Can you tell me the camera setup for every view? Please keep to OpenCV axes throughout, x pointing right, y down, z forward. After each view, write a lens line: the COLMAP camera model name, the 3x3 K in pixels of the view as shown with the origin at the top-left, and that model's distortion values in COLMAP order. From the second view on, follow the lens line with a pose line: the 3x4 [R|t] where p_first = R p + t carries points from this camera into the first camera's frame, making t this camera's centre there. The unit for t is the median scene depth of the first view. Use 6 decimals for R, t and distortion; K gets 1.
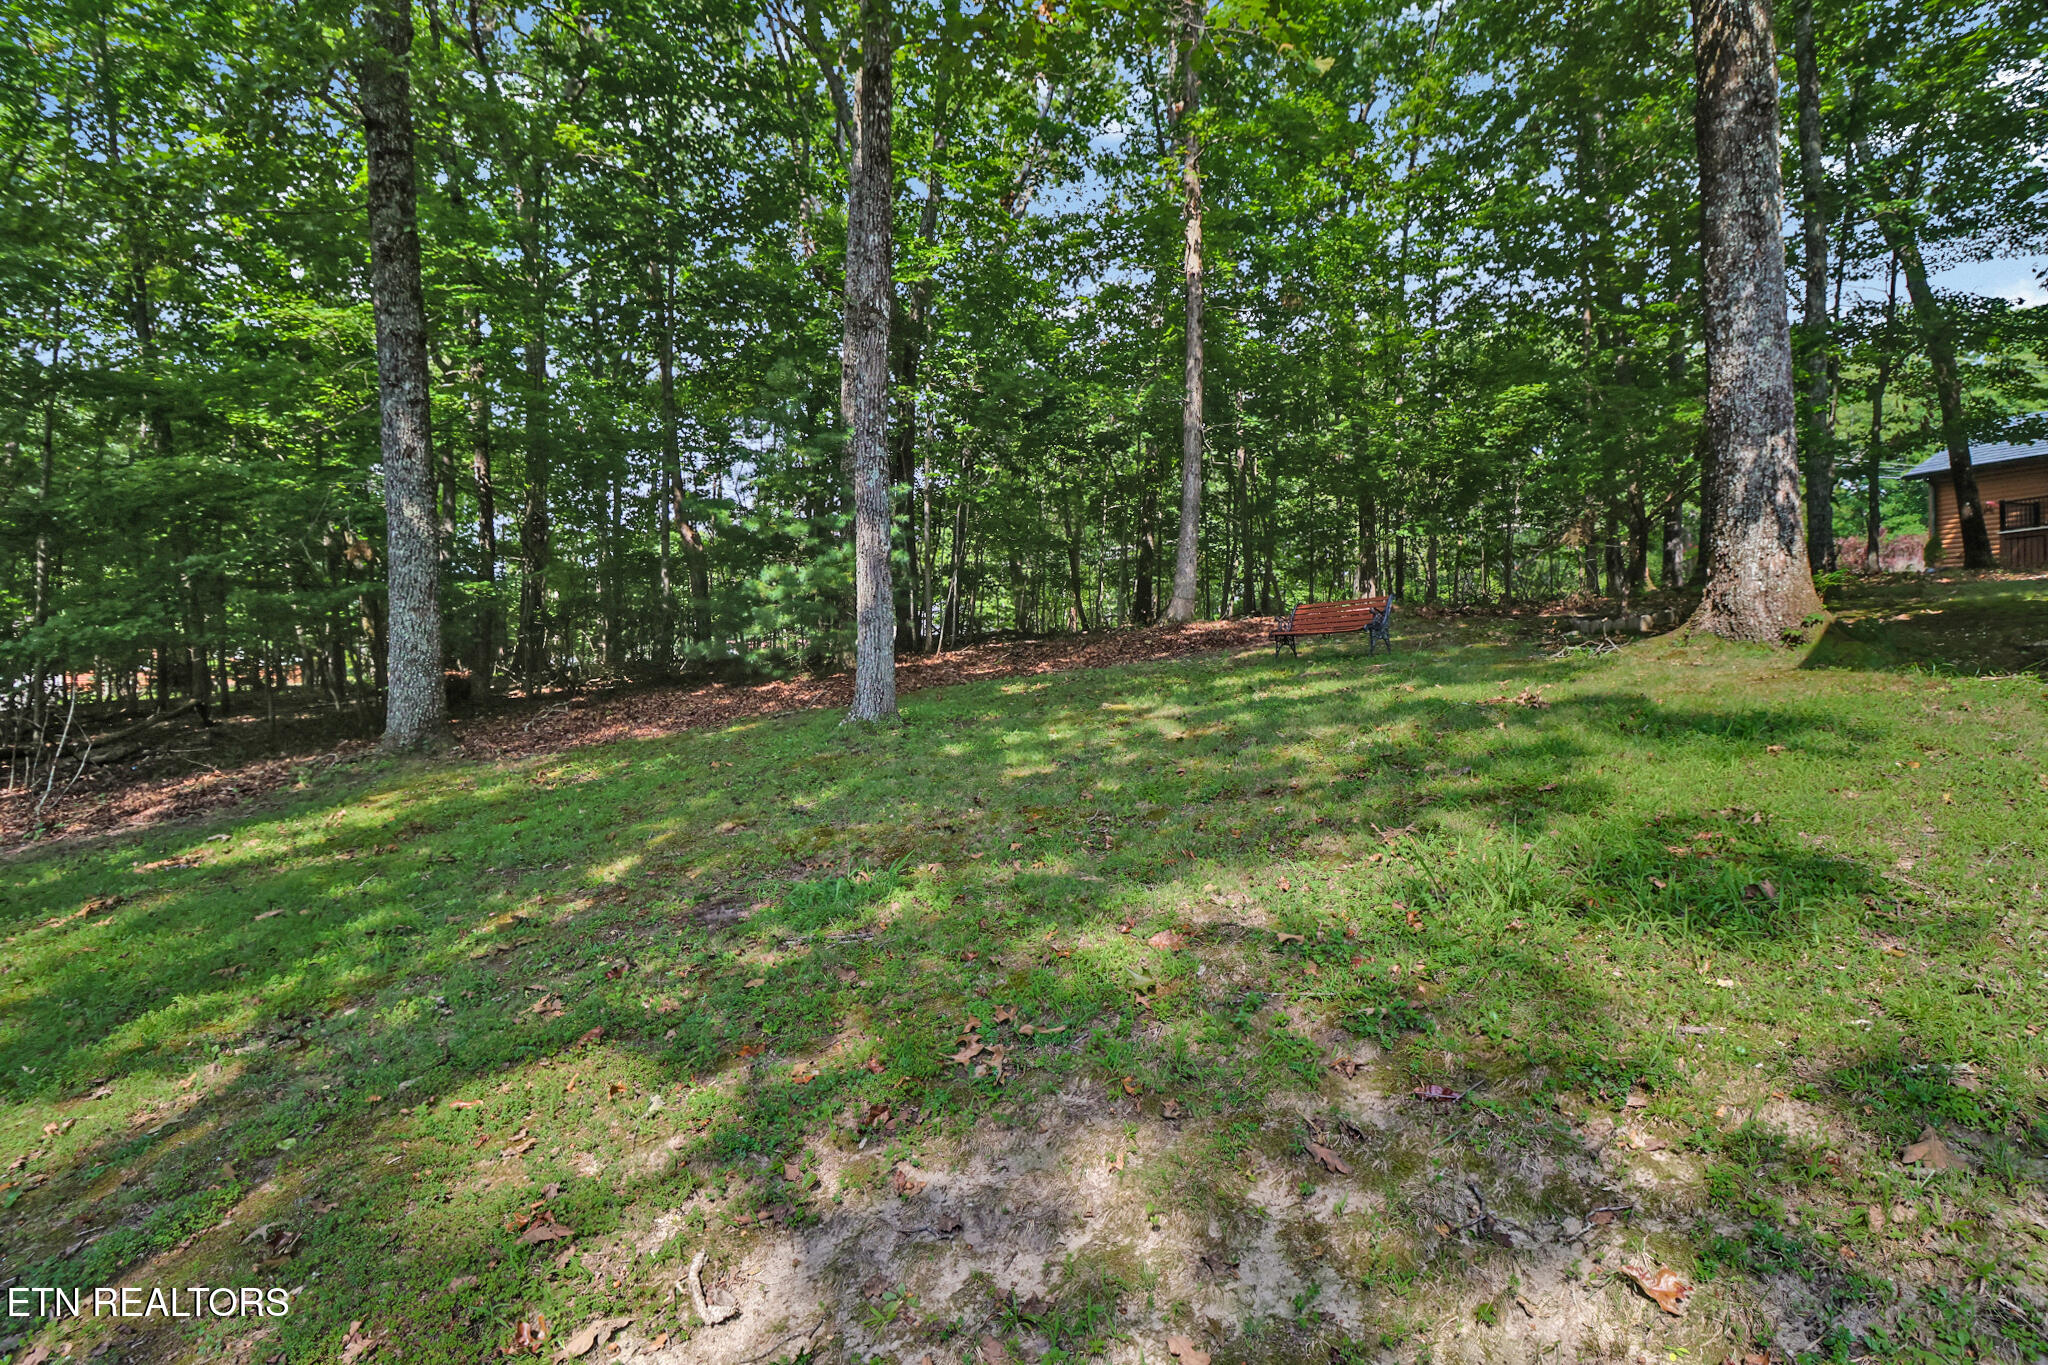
lens RADIAL K [[953.6, 0, 1023.2], [0, 953.6, 679.6], [0, 0, 1]] dist [0.008344, -0.010171]
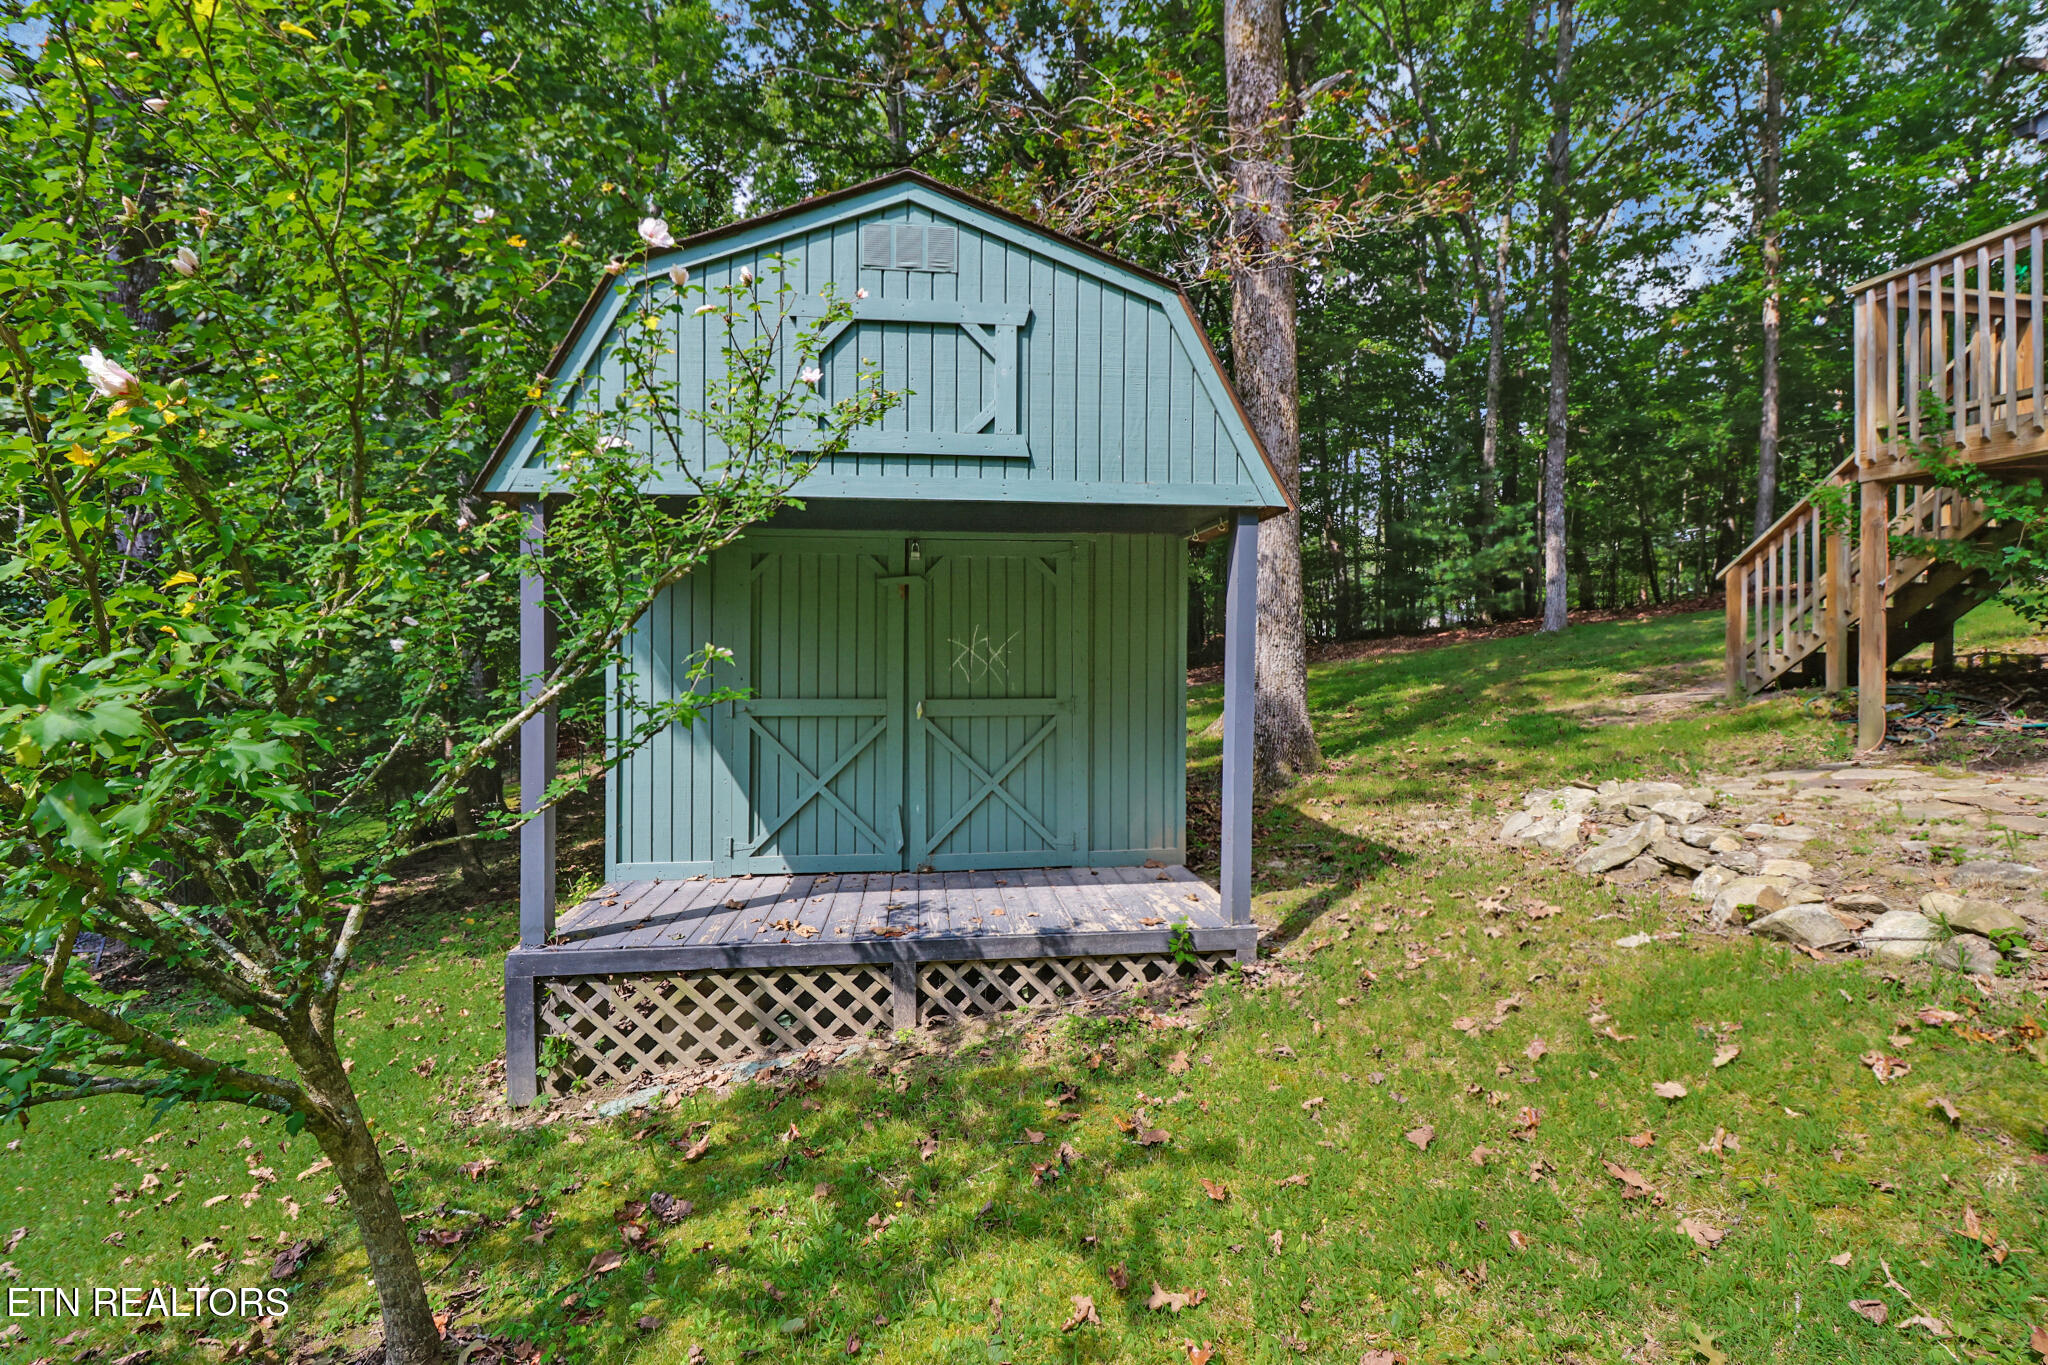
lens RADIAL K [[953.6, 0, 1025.3], [0, 953.6, 681.6], [0, 0, 1]] dist [0.008344, -0.010171]
pose [[0.874427, 0.004061, -0.485139, -0.081422], [-0.005050, 0.999987, -0.000732, 0.079017], [0.485130, 0.003090, 0.874436, -0.658735]]
